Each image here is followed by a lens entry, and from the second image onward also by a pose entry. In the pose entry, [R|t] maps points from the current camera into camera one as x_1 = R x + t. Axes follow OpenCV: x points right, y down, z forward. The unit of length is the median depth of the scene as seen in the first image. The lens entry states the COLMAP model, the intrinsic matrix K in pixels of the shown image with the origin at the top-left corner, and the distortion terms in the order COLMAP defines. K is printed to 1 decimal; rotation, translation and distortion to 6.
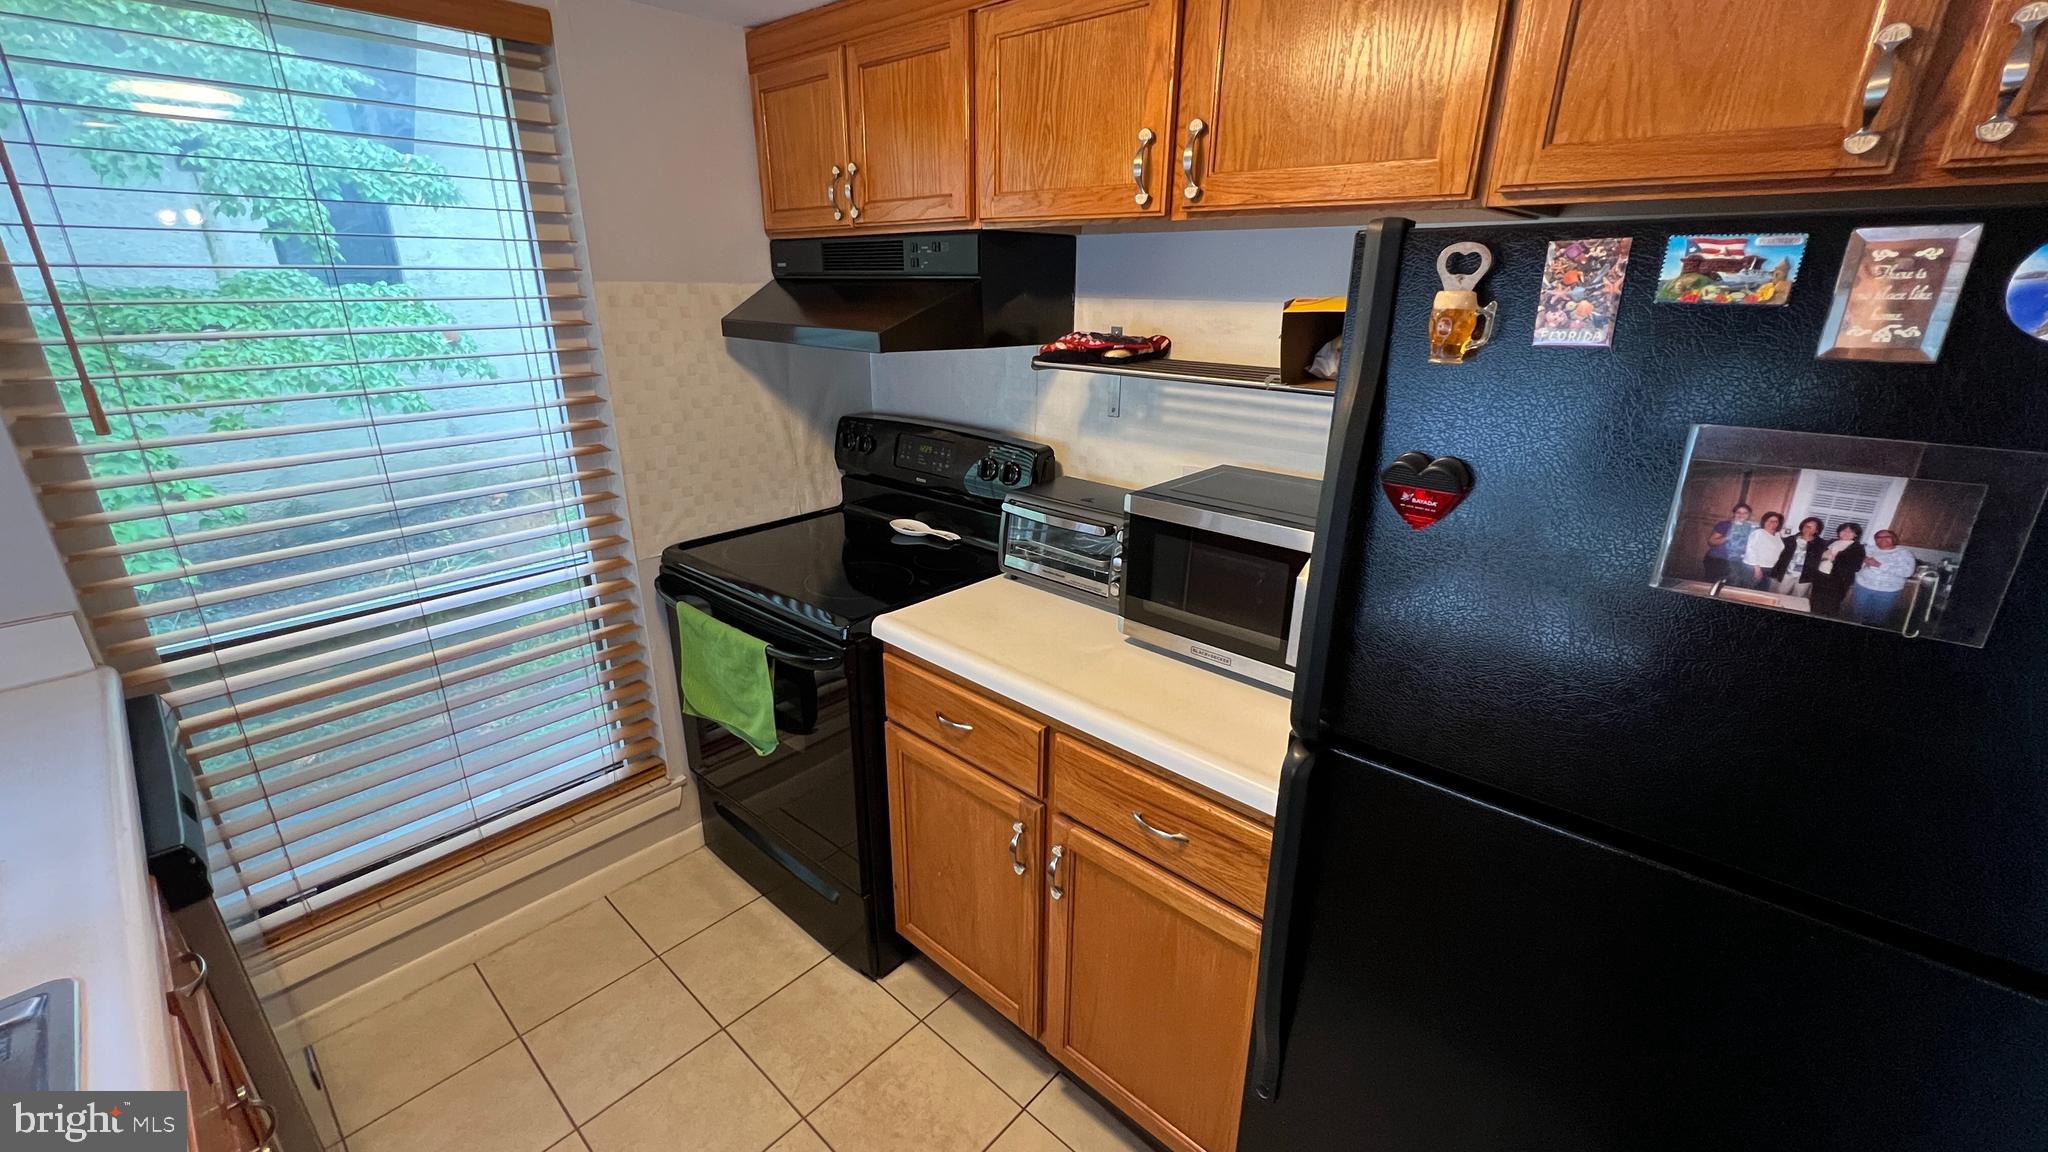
lens RADIAL K [[819.5, 0, 1024.0], [0, 819.5, 576.0], [0, 0, 1]] dist [-0.000243, 0.000002]
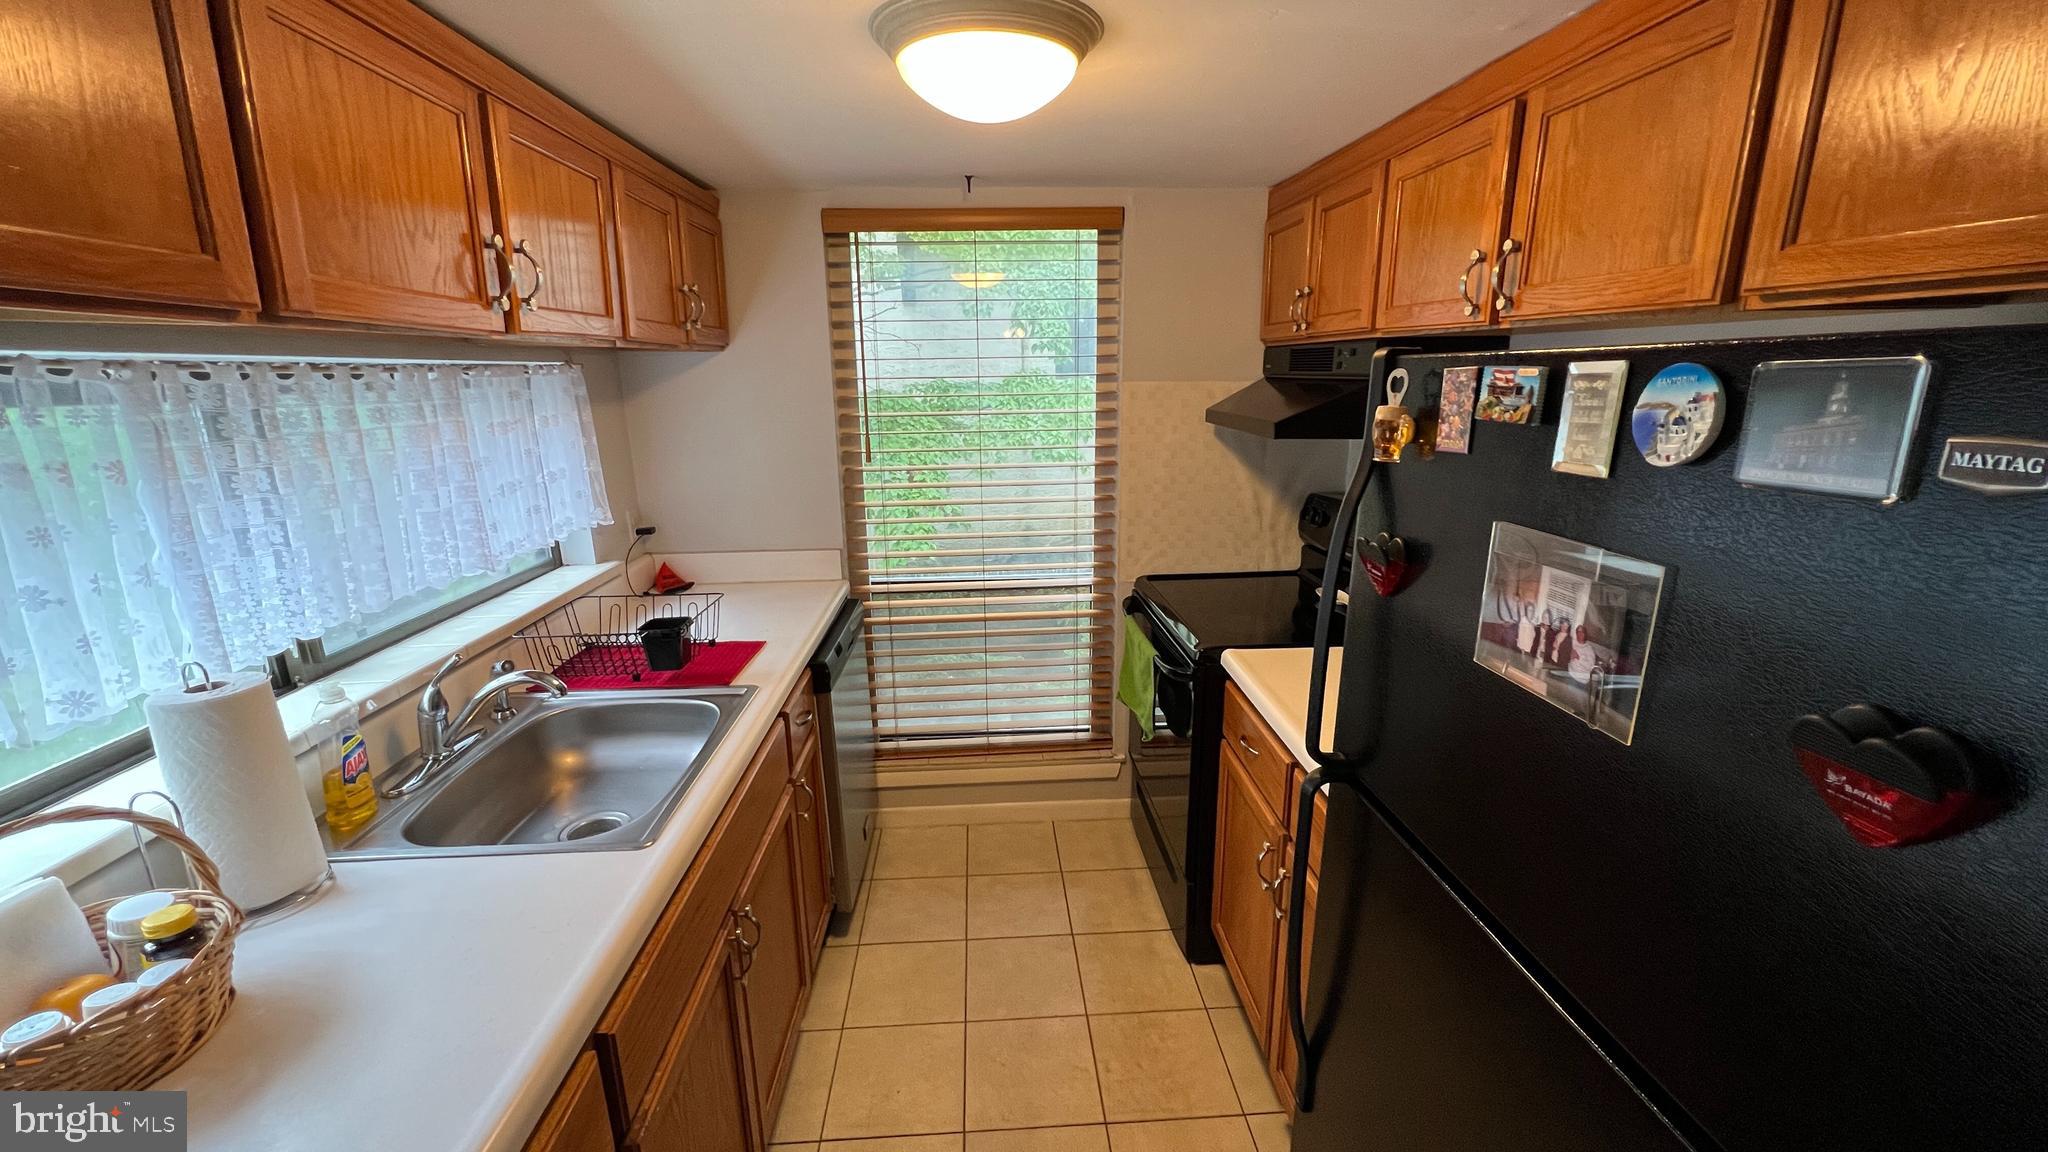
lens RADIAL K [[816.0, 0, 1024.0], [0, 816.0, 576.0], [0, 0, 1]] dist [-0.002329, -0.000397]
pose [[0.709436, 0.157551, -0.686934, 0.399697], [-0.221893, 0.975055, -0.005529, 0.016163], [0.668927, 0.156348, 0.726699, -0.098114]]
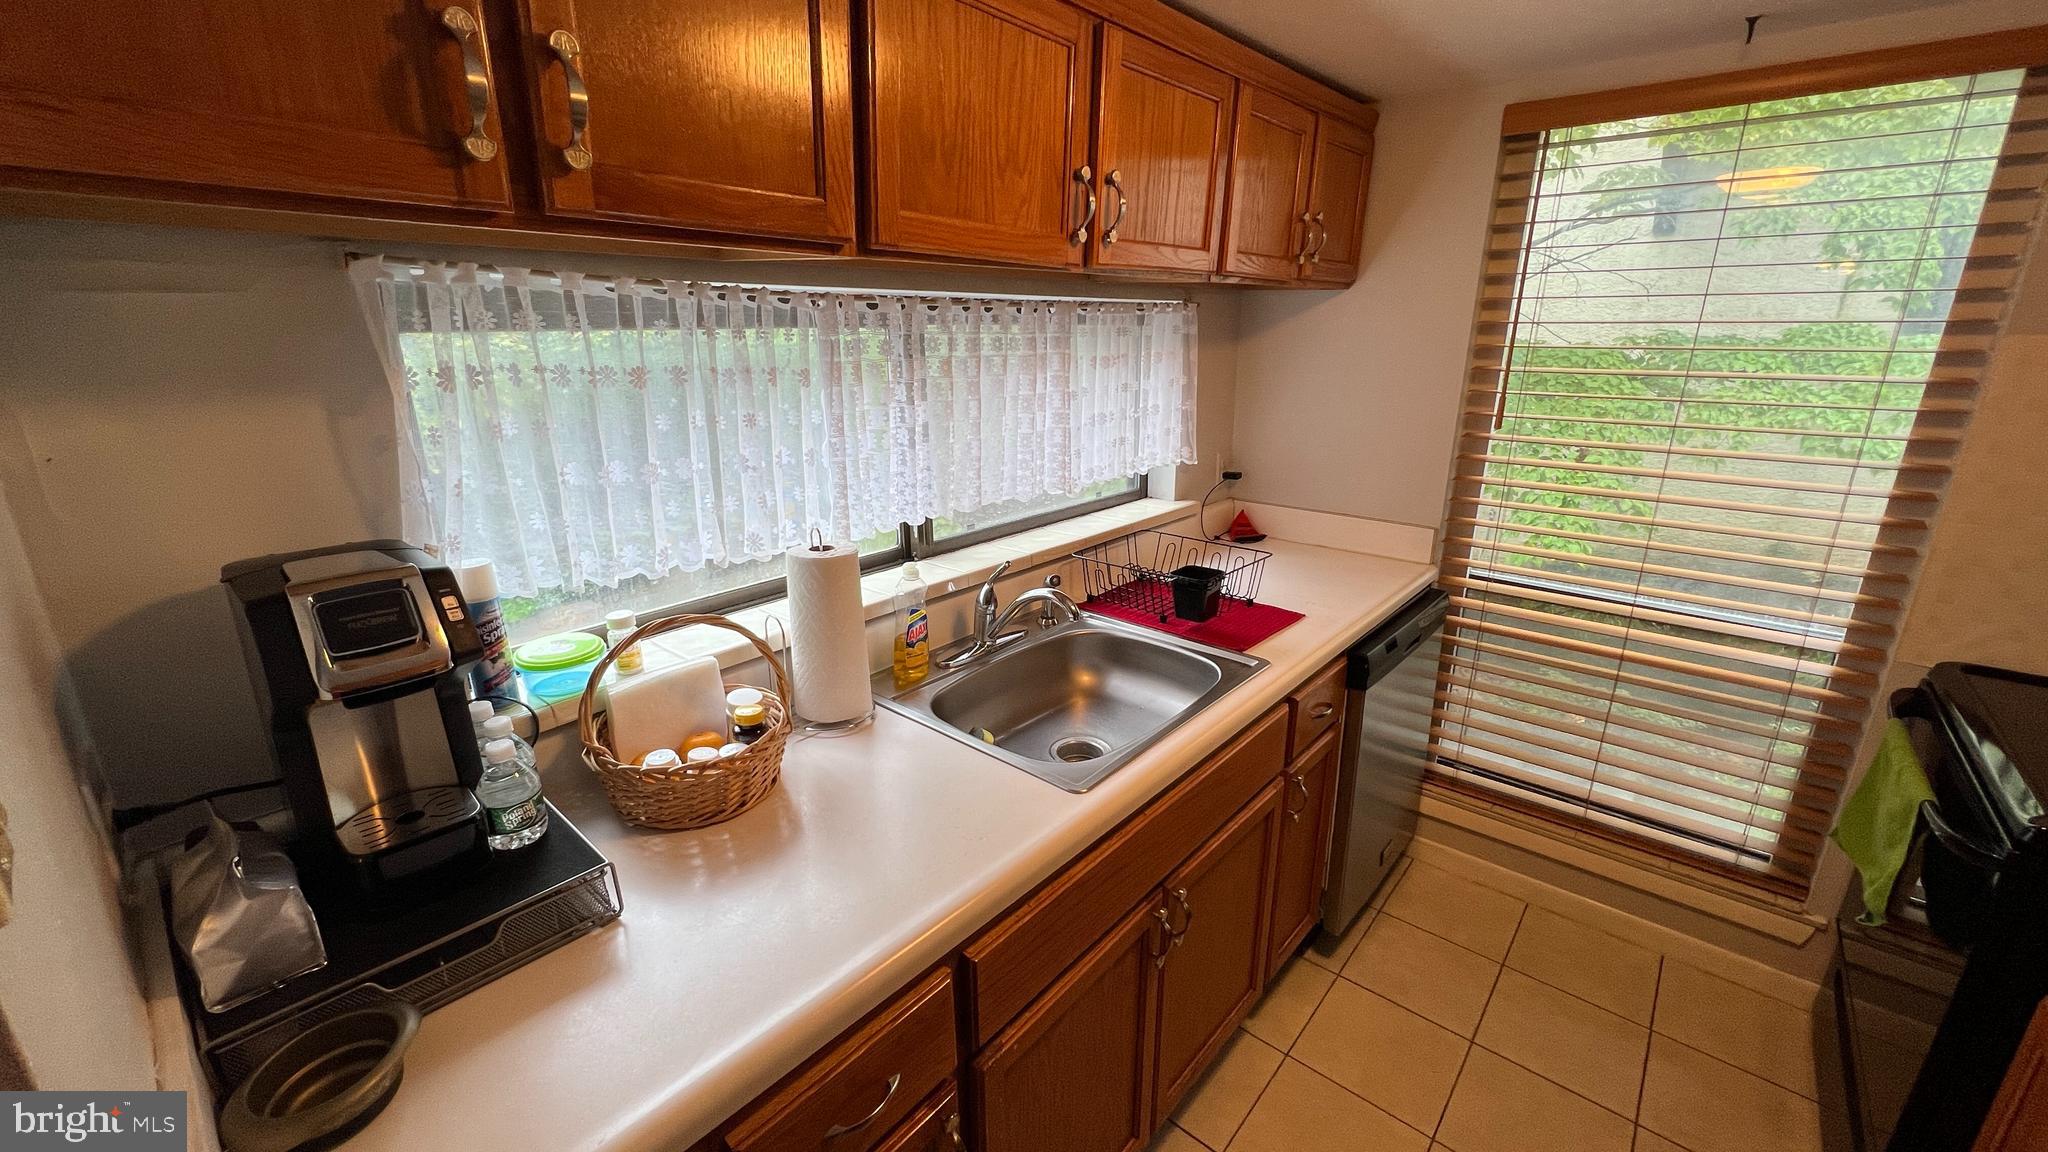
lens RADIAL K [[816.0, 0, 1024.0], [0, 816.0, 576.0], [0, 0, 1]] dist [-0.002329, -0.000397]
pose [[0.017619, 0.289215, -0.957102, 0.335510], [-0.337103, 0.902921, 0.266637, -0.021459], [0.941303, 0.317945, 0.113404, 0.042821]]
